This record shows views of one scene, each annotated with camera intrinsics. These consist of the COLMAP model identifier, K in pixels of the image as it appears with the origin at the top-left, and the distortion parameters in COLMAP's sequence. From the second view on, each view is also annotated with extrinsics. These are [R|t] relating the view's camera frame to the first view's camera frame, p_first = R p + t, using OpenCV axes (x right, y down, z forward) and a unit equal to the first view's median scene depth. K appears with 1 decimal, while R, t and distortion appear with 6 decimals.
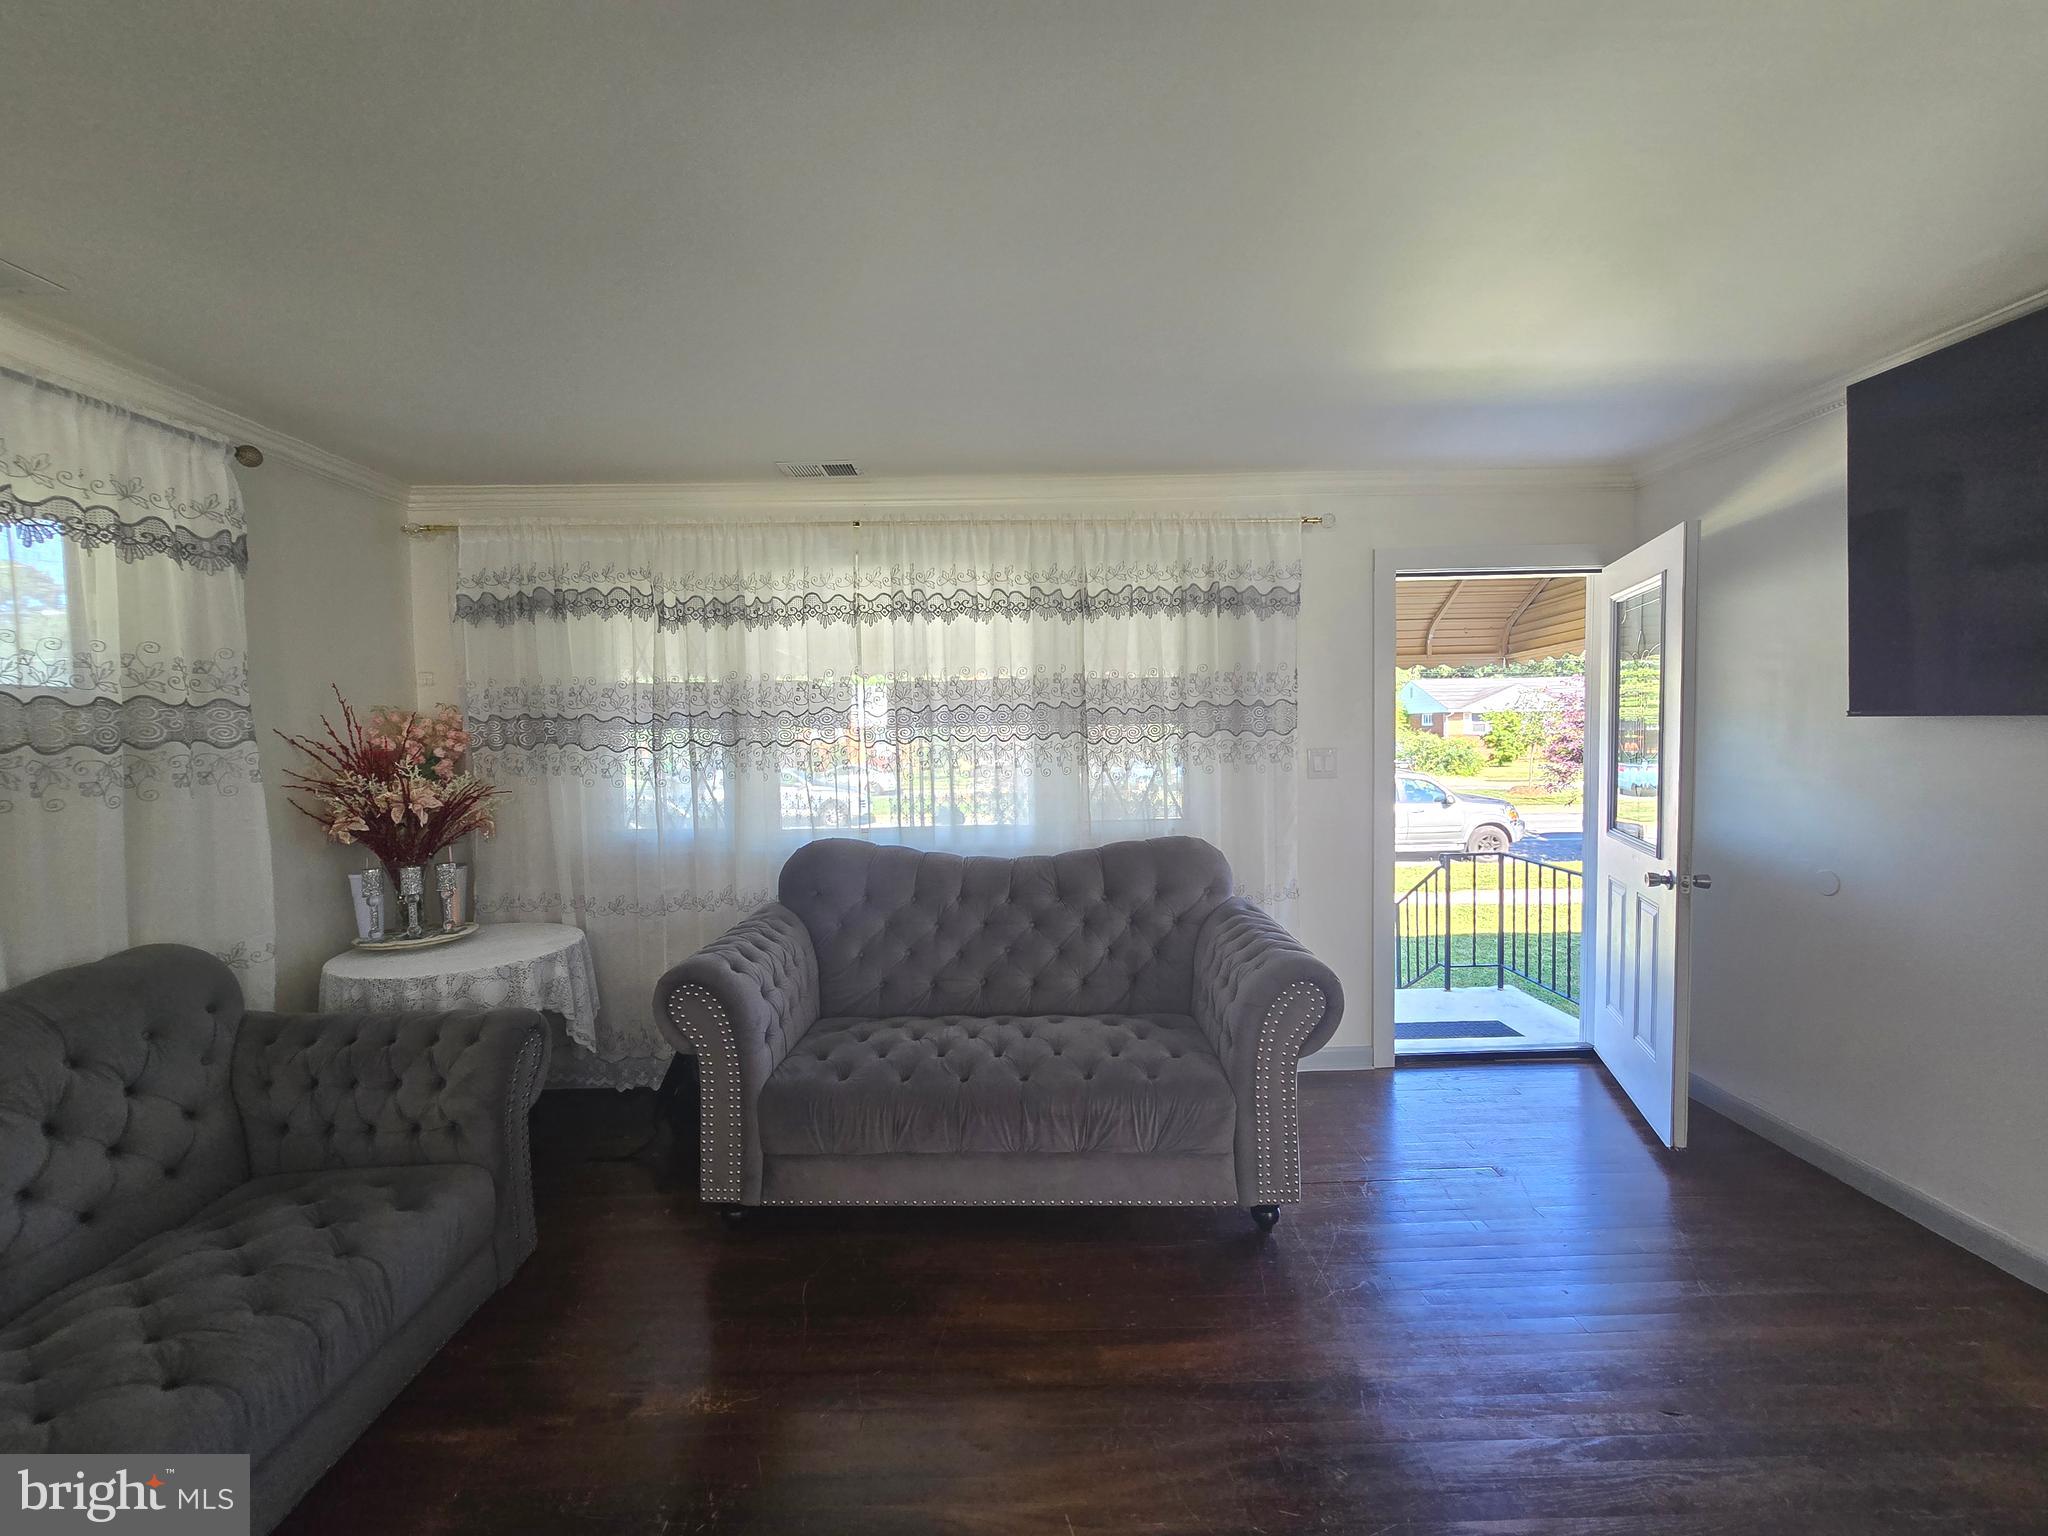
lens RADIAL K [[835.9, 0, 1030.6], [0, 835.9, 762.2], [0, 0, 1]] dist [-0.006981, 0.001220]
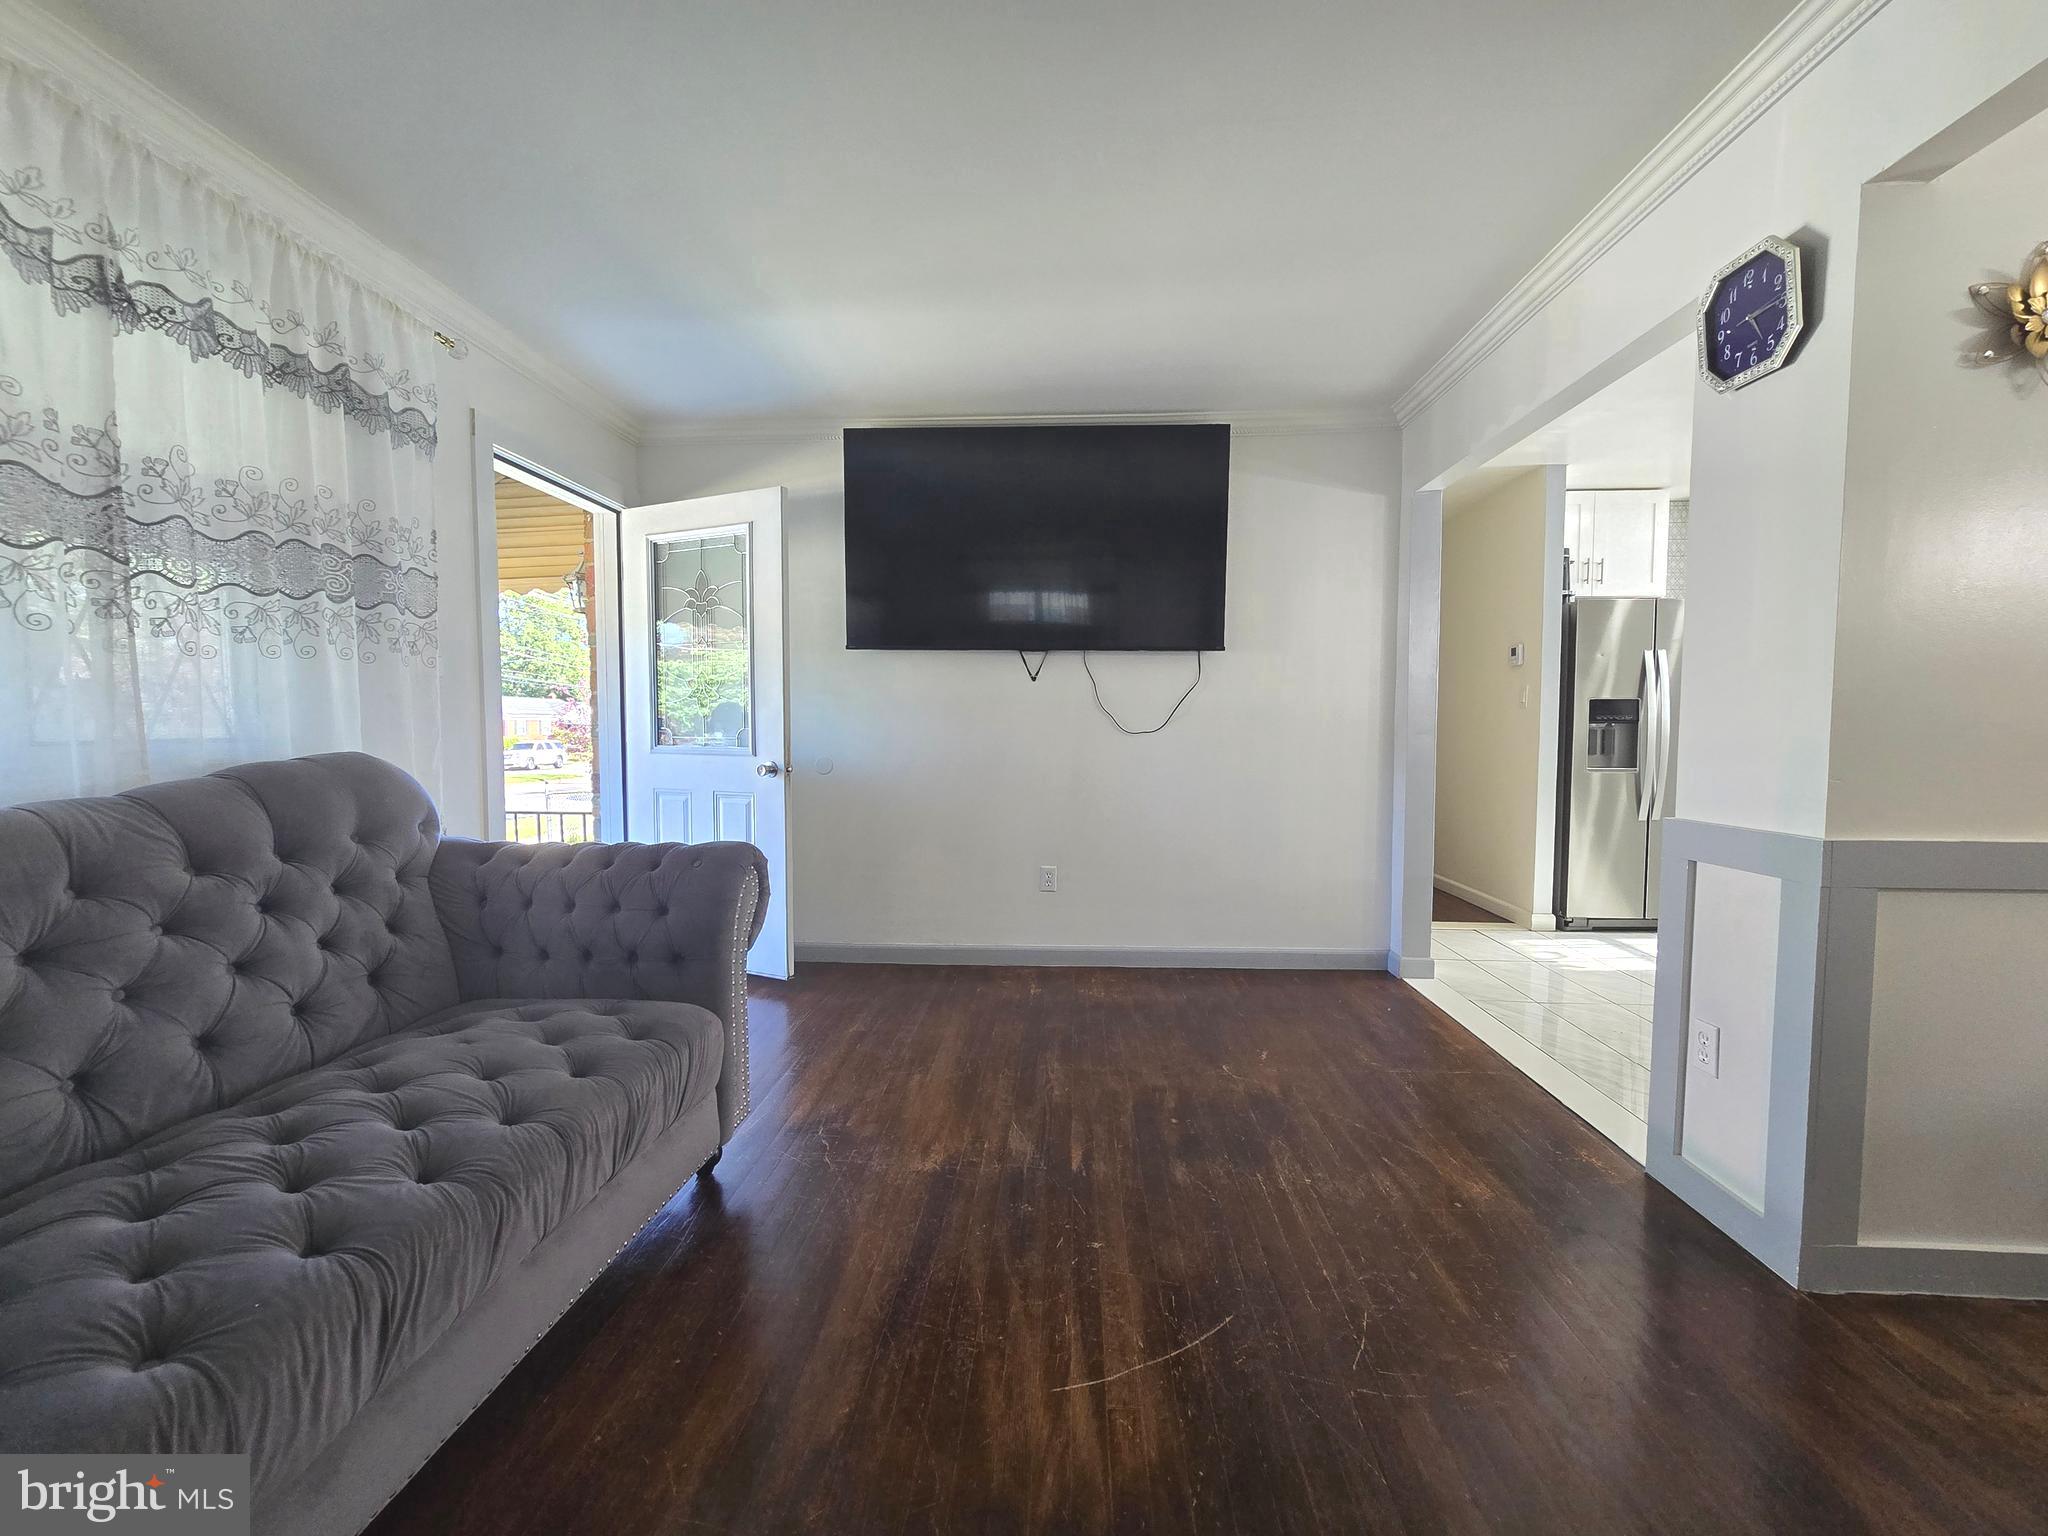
lens RADIAL K [[835.9, 0, 1029.8], [0, 835.9, 765.7], [0, 0, 1]] dist [-0.006981, 0.001220]
pose [[0.082075, -0.028260, 0.996225, -0.385224], [0.040788, 0.998856, 0.024974, 0.100761], [-0.995791, 0.038584, 0.083134, 0.430605]]
